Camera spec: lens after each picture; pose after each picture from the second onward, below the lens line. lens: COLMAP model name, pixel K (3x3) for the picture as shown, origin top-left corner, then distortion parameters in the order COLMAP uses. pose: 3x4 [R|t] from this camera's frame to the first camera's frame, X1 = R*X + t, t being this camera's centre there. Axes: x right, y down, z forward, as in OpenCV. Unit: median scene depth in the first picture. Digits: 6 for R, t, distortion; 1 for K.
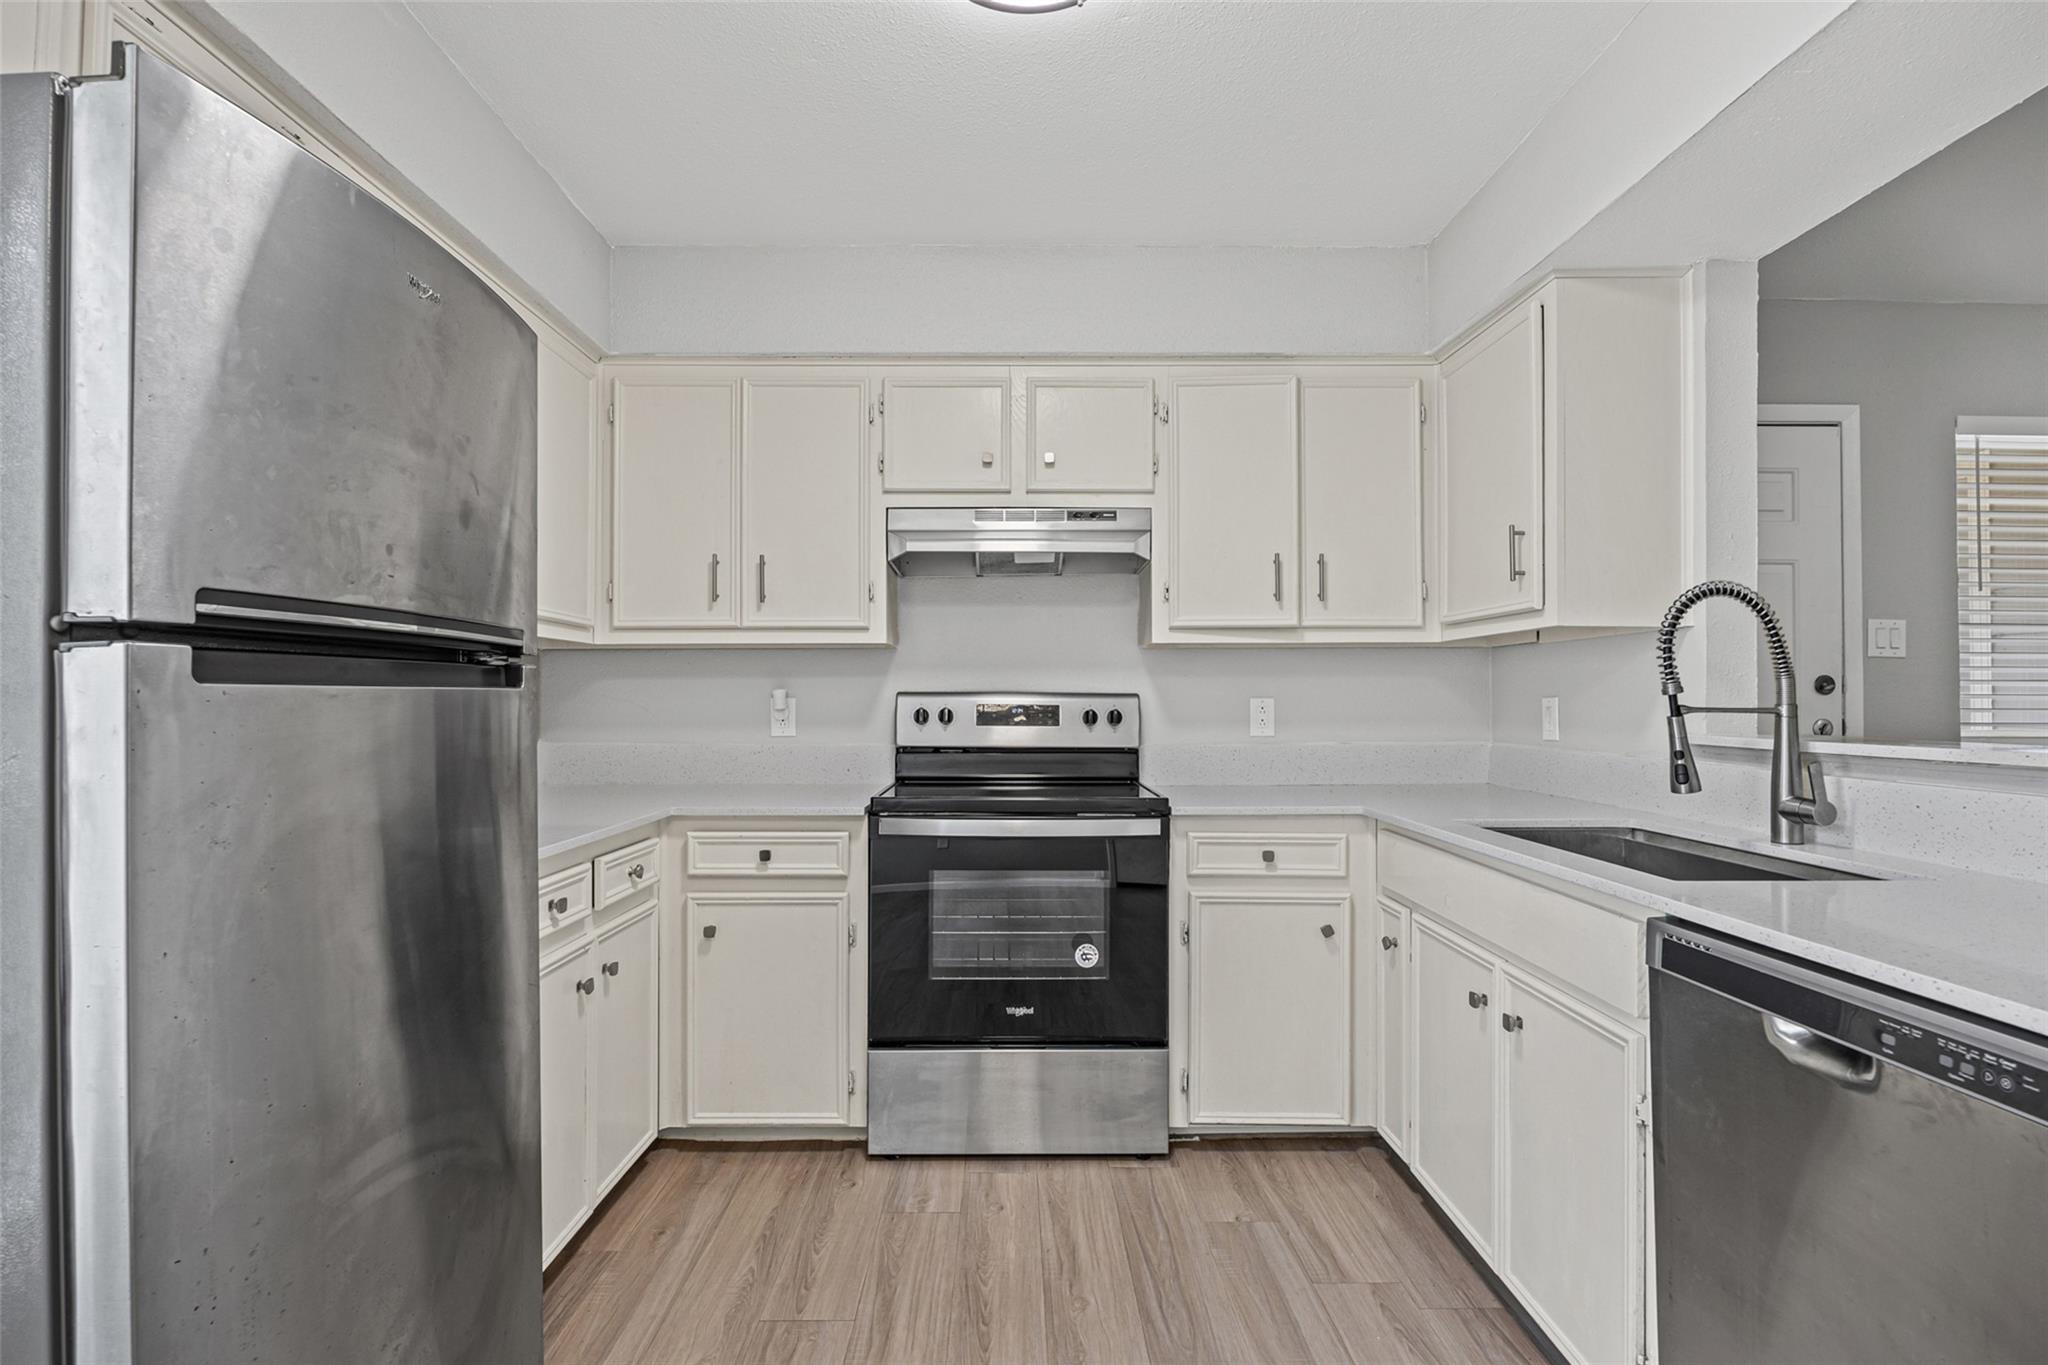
lens RADIAL K [[1005.0, 0, 1031.7], [0, 1005.0, 692.7], [0, 0, 1]] dist [-0.012390, 0.000164]
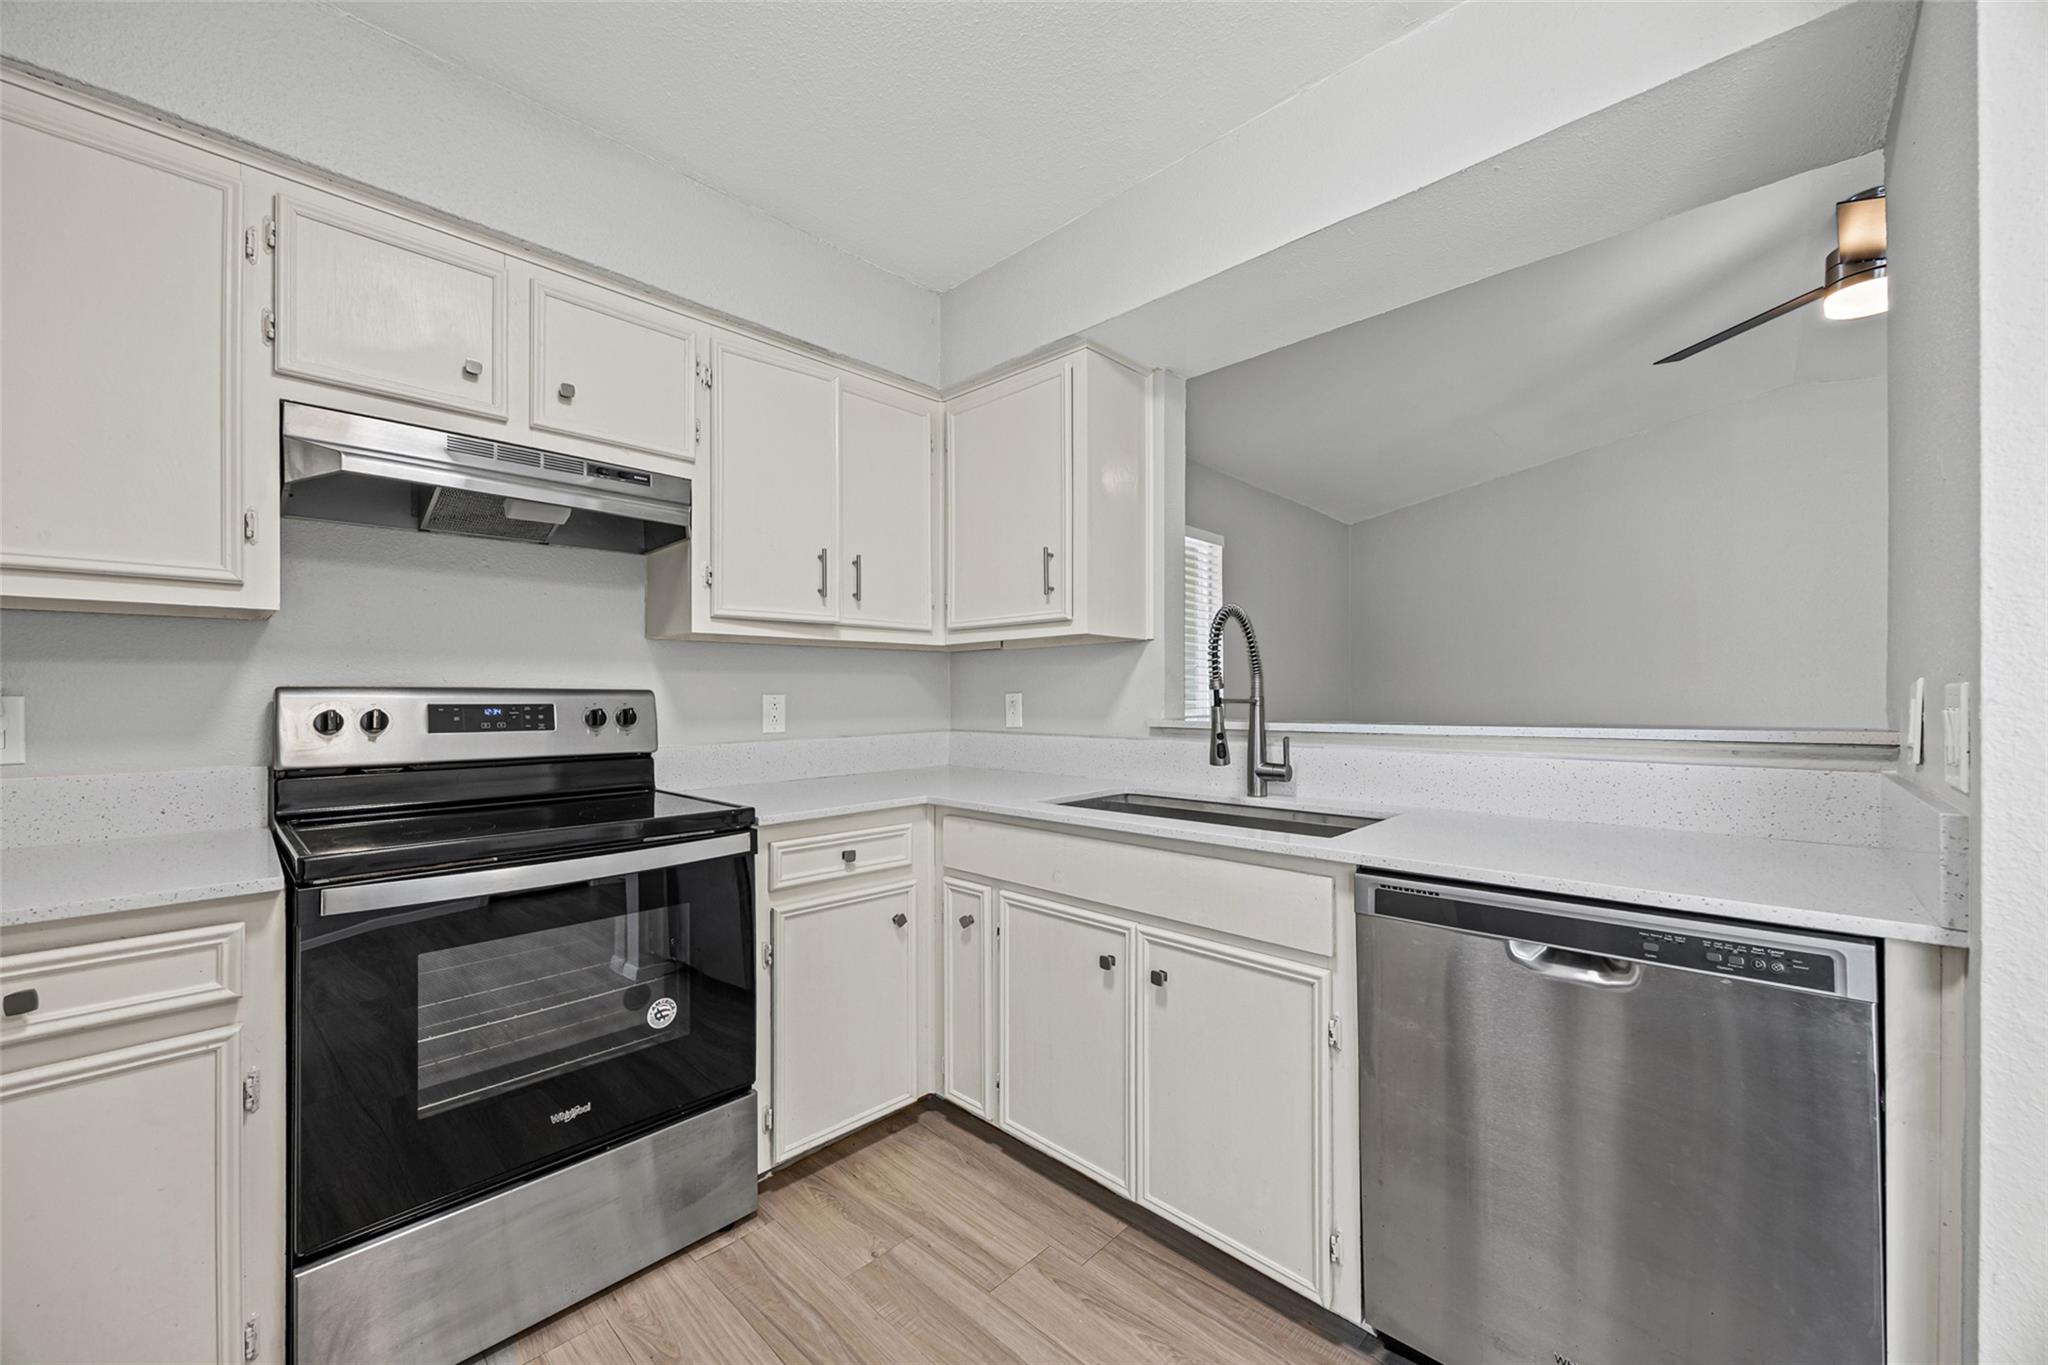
lens RADIAL K [[777.6, 0, 1032.1], [0, 777.6, 694.0], [0, 0, 1]] dist [-0.004529, 0.000318]
pose [[0.701476, -0.002203, 0.712690, -0.178436], [0.000751, 0.999997, 0.002352, 0.003987], [-0.712693, -0.001114, 0.701476, 0.345077]]
